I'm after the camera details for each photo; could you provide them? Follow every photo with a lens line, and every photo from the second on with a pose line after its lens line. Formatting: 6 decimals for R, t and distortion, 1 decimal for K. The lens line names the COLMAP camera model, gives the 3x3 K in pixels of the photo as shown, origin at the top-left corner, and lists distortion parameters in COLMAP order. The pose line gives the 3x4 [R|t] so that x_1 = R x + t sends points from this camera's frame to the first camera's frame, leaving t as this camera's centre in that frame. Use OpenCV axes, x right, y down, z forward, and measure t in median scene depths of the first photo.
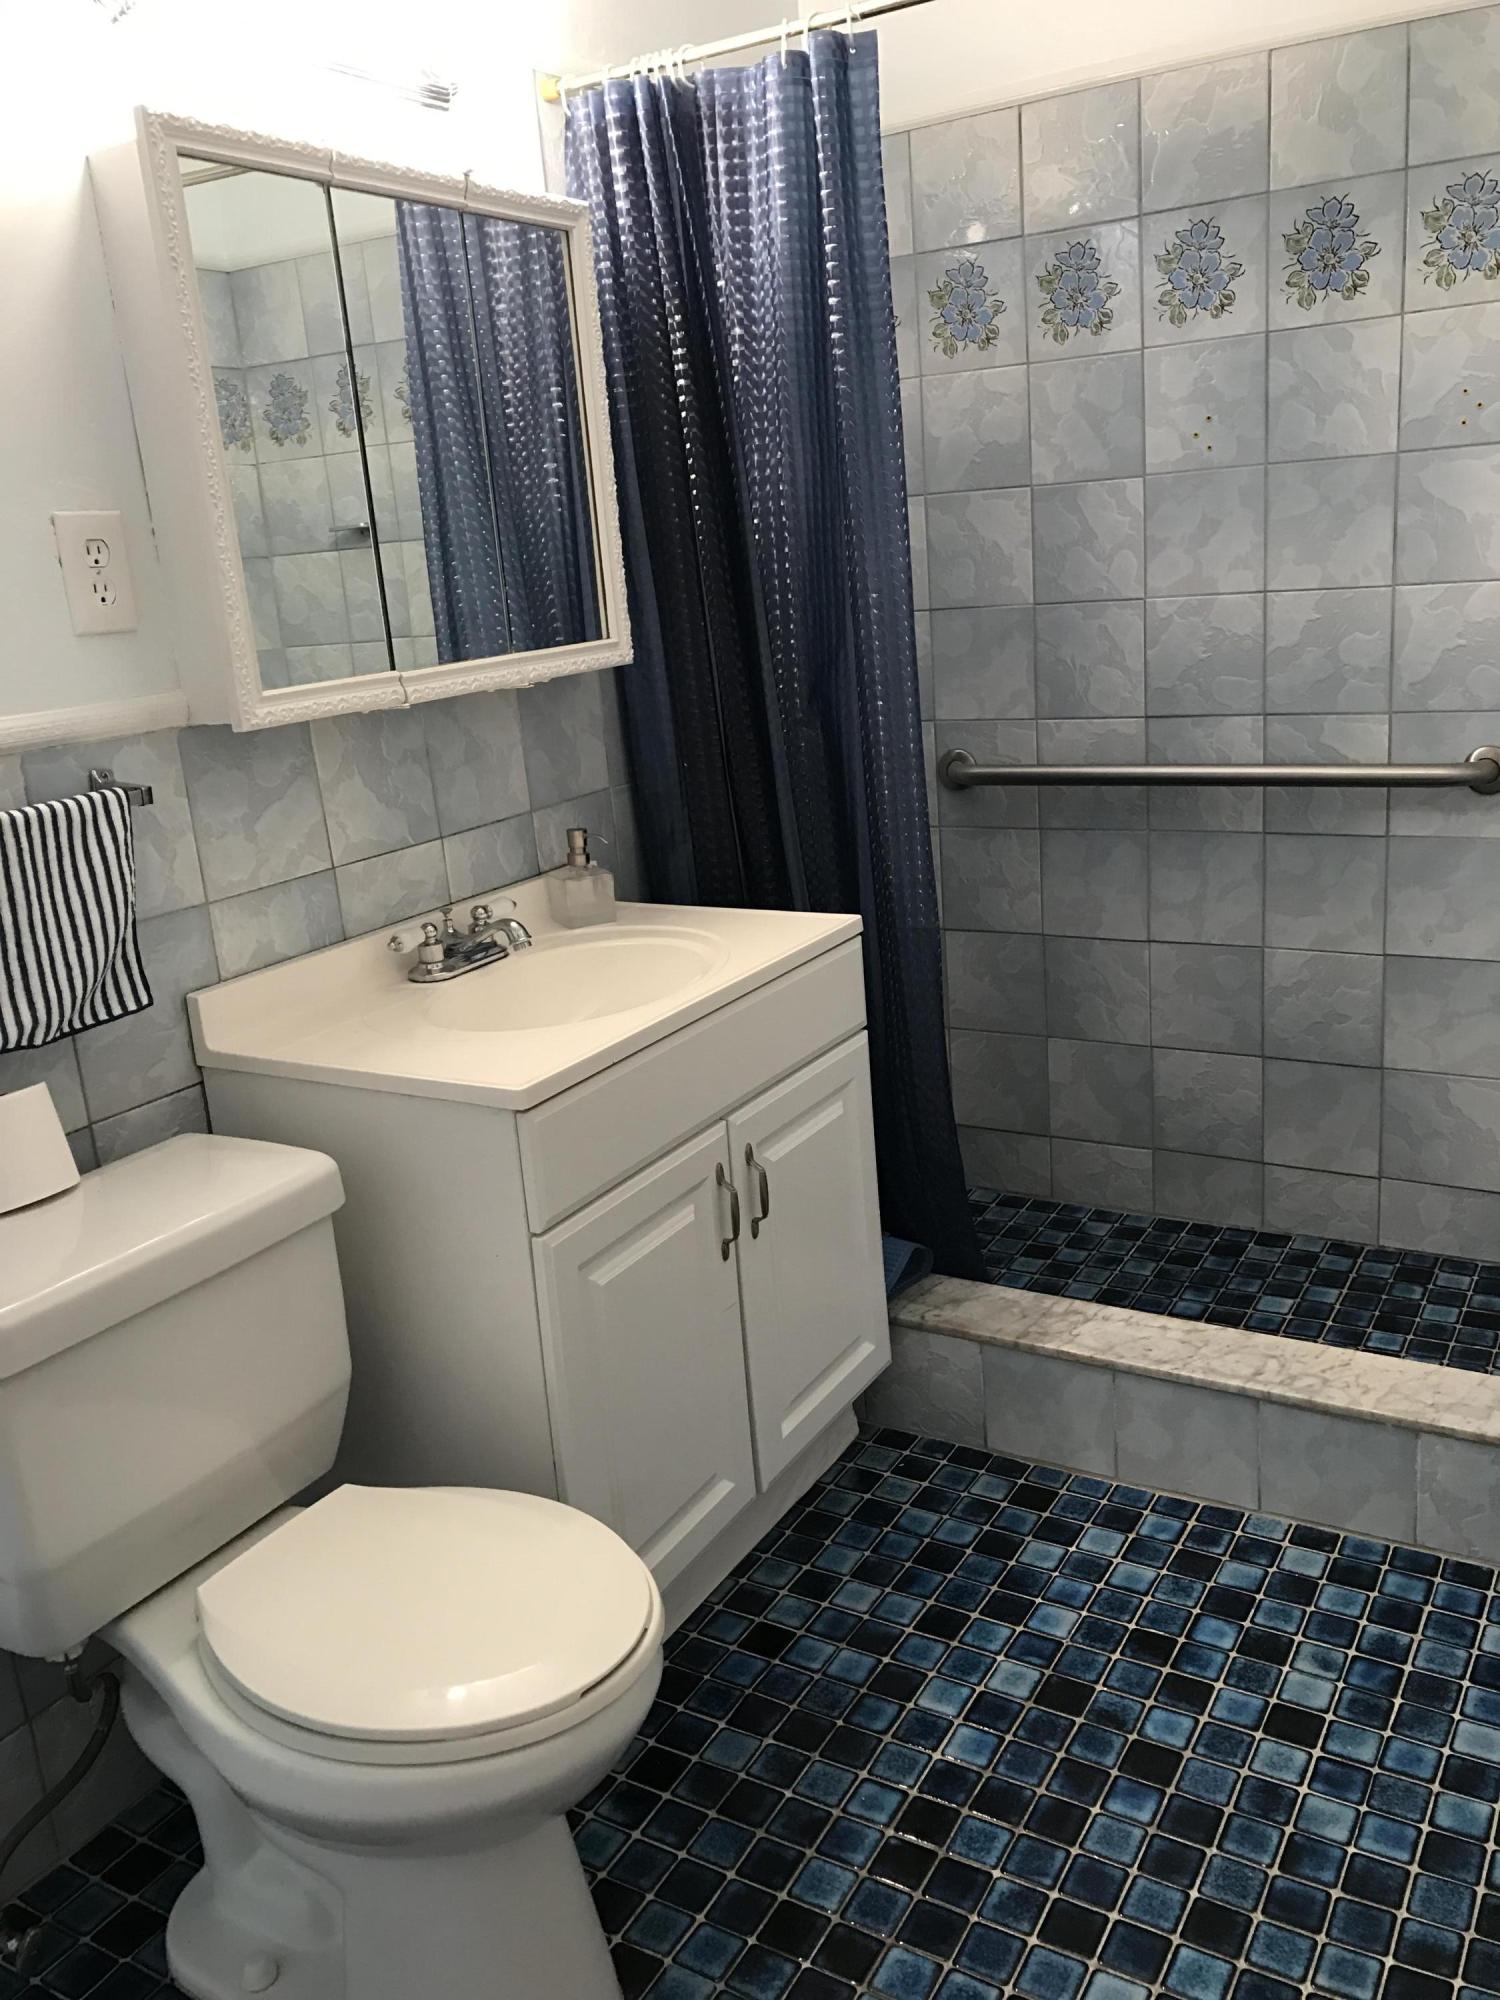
lens RADIAL K [[1648.5, 0, 765.3], [0, 1648.5, 998.5], [0, 0, 1]] dist [0.032948, -0.031314]
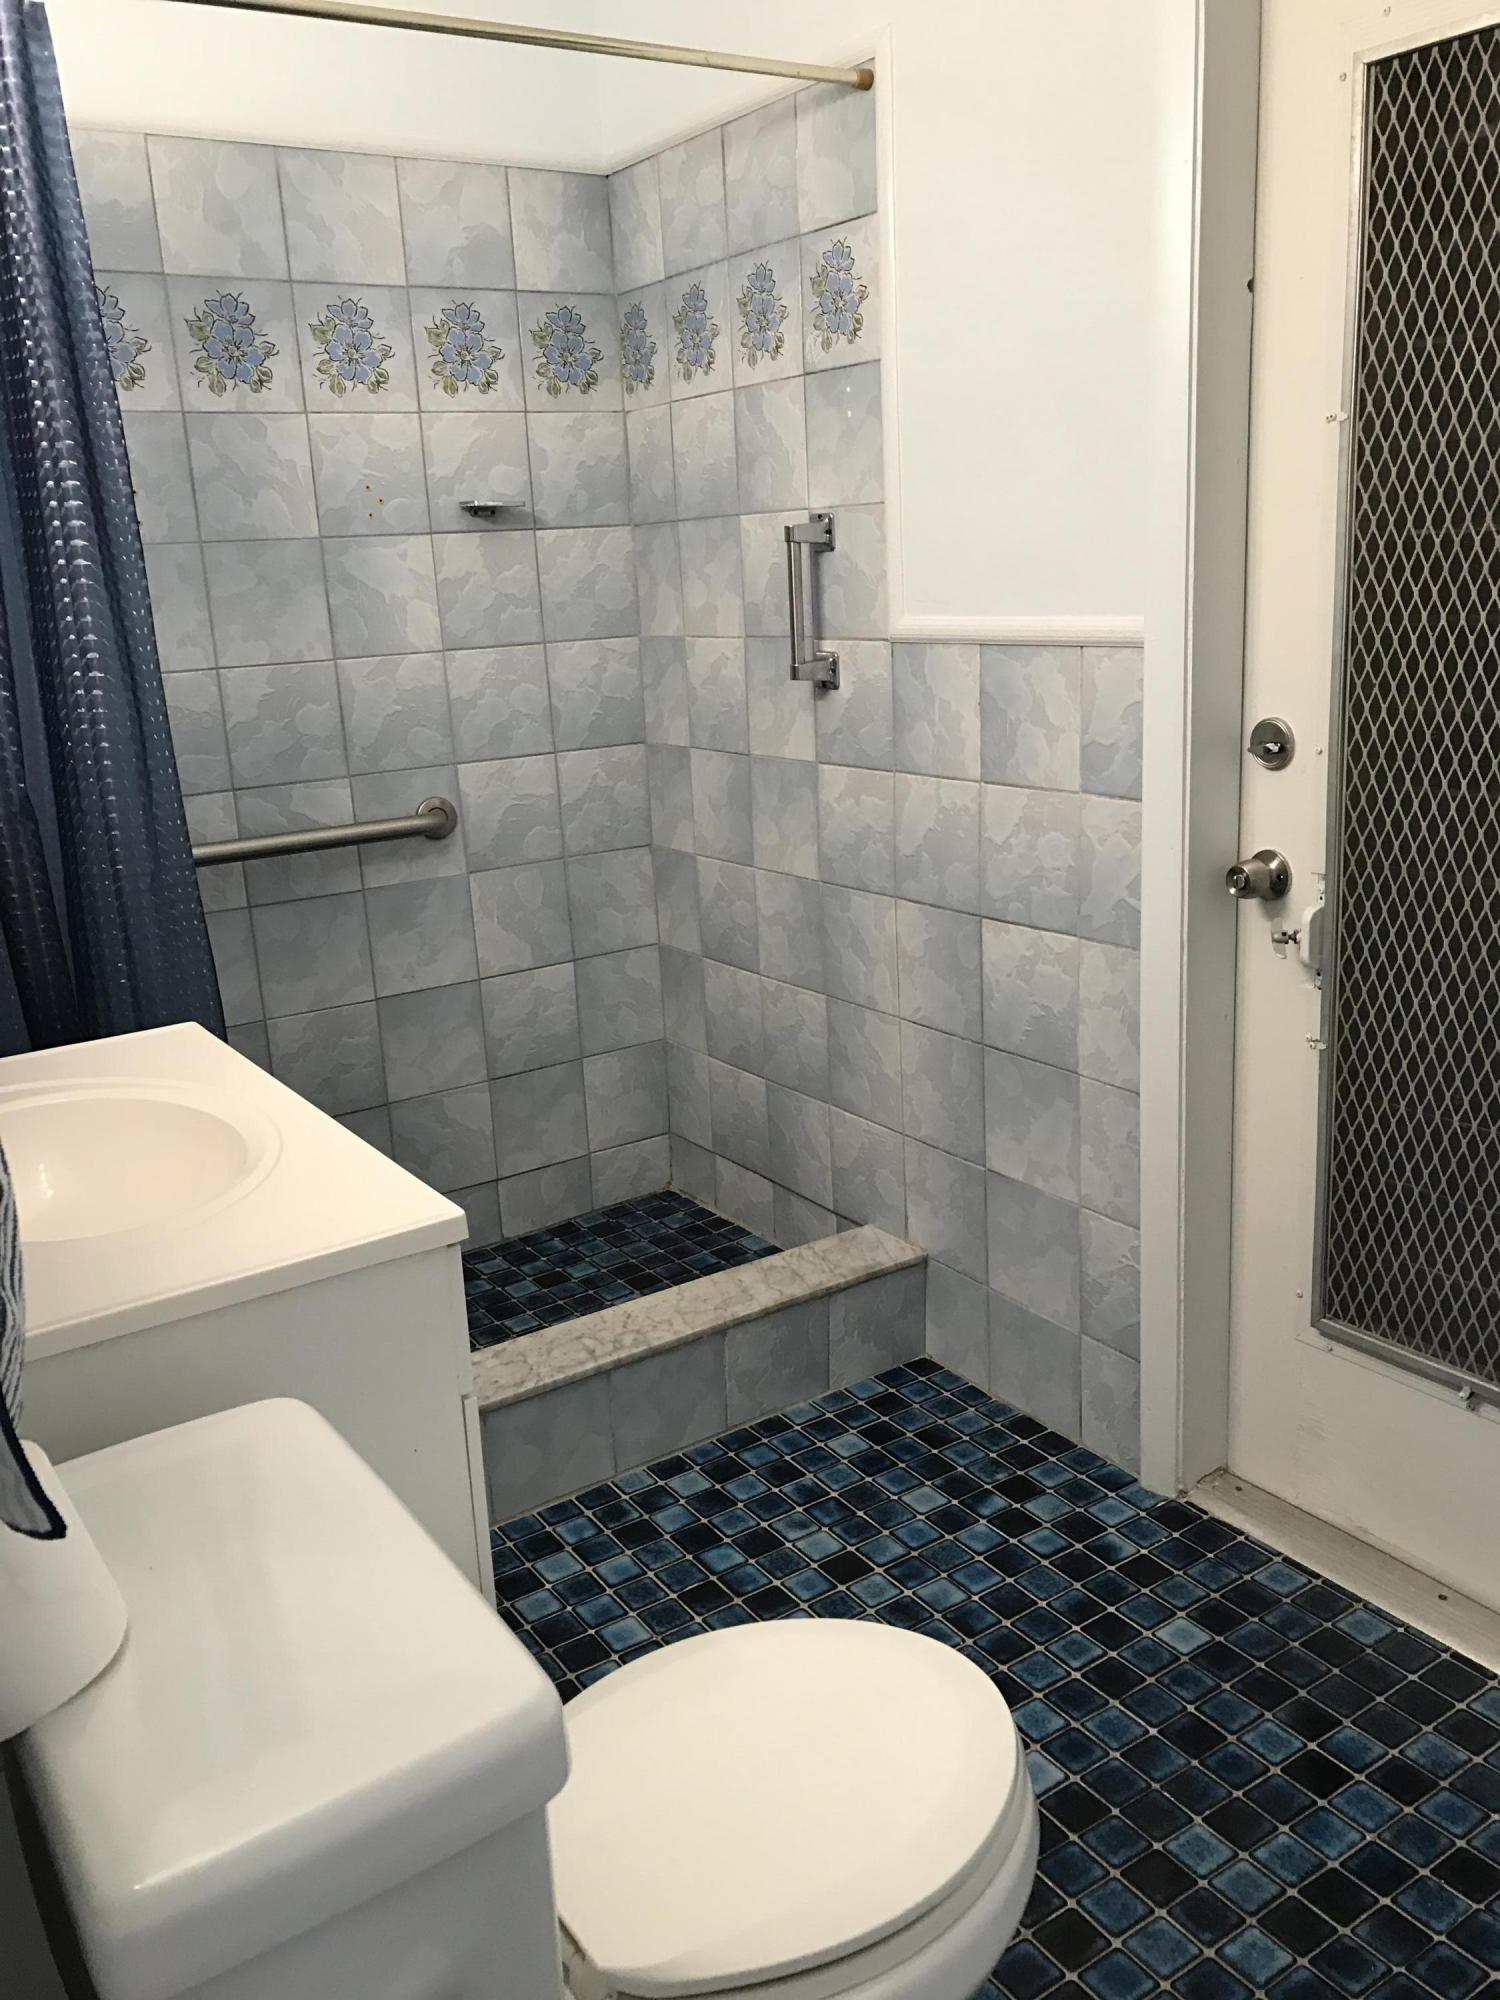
lens RADIAL K [[1648.5, 0, 763.1], [0, 1648.5, 992.7], [0, 0, 1]] dist [0.032948, -0.031314]
pose [[0.436506, -0.182200, 0.881060, -0.506574], [0.258910, 0.963293, 0.070933, -0.045214], [-0.861643, 0.197153, 0.467656, 0.306429]]
